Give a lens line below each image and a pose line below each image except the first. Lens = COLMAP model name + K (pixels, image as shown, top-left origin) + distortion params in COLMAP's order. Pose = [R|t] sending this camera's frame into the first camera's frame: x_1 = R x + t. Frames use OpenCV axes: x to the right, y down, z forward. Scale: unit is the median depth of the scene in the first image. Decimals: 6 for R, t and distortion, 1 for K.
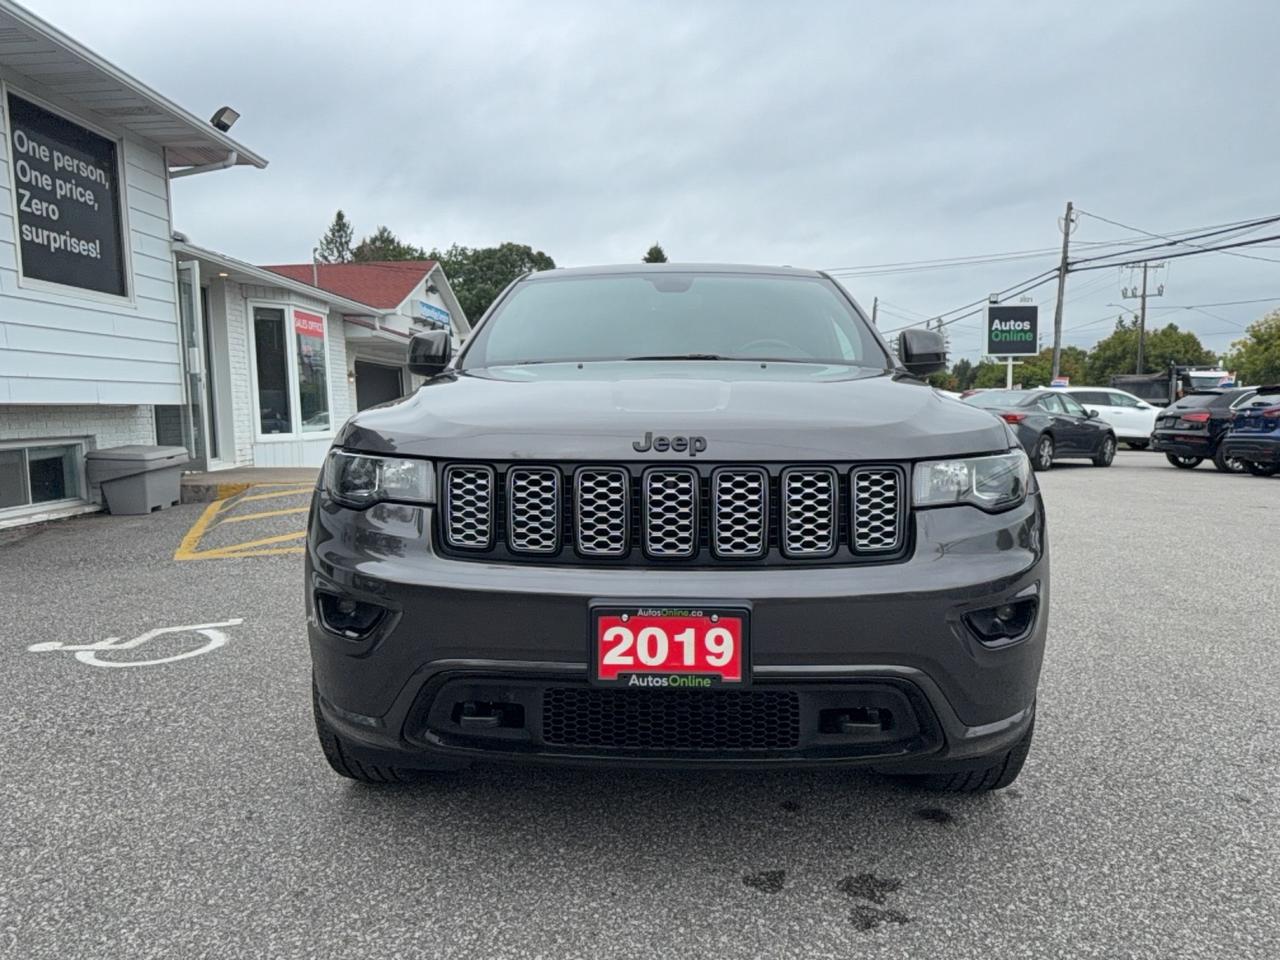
lens RADIAL K [[908.0, 0, 640.0], [0, 908.0, 480.0], [0, 0, 1]] dist [-0.021365, -0.001545]
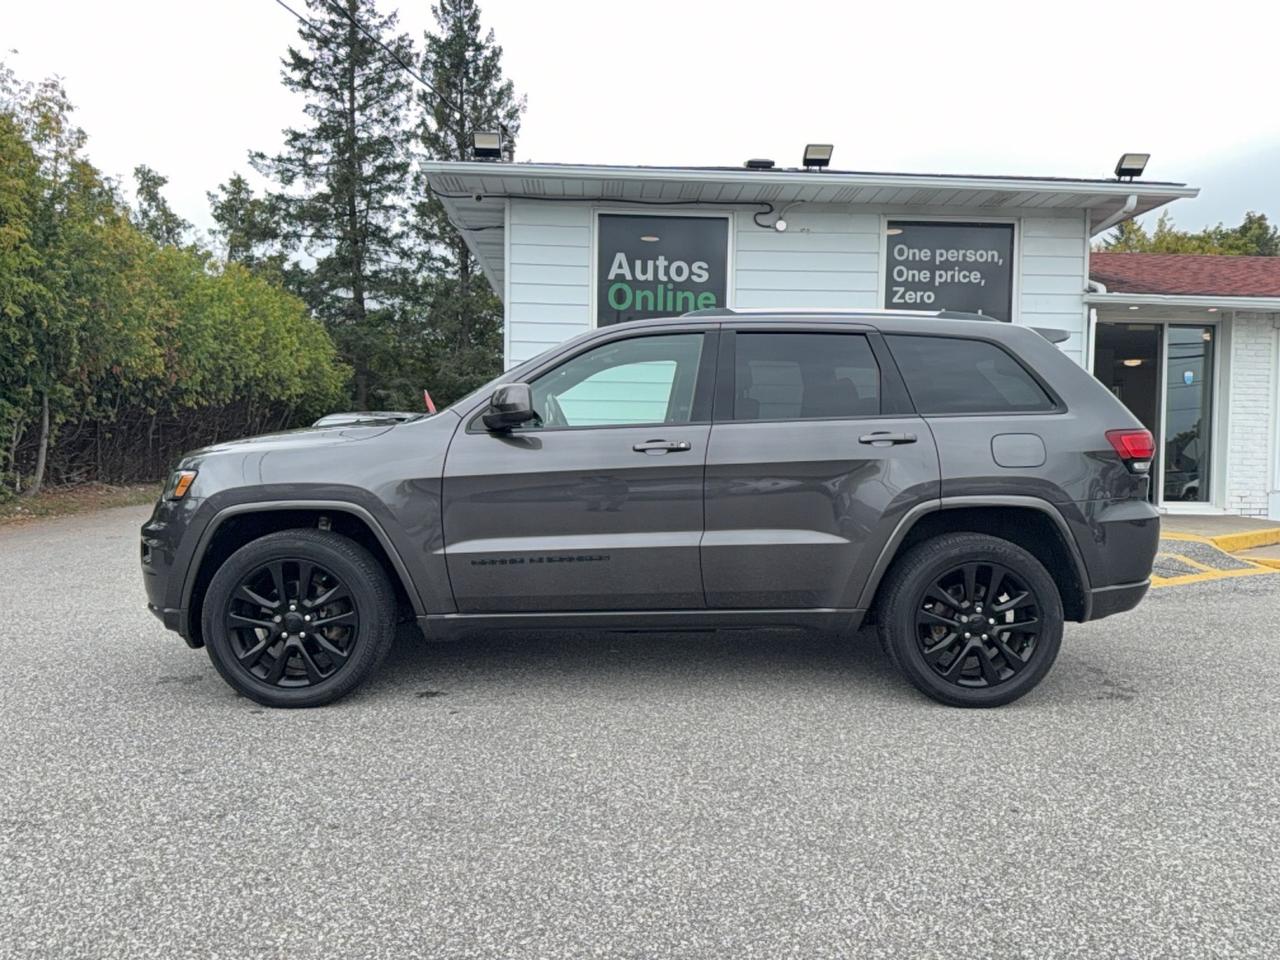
lens RADIAL K [[908.0, 0, 640.0], [0, 908.0, 480.0], [0, 0, 1]] dist [-0.021365, -0.001545]
pose [[0.074822, 0.054042, -0.995731, 0.643053], [-0.090930, 0.994740, 0.047156, -0.055089], [0.993042, 0.087013, 0.079343, 0.490128]]
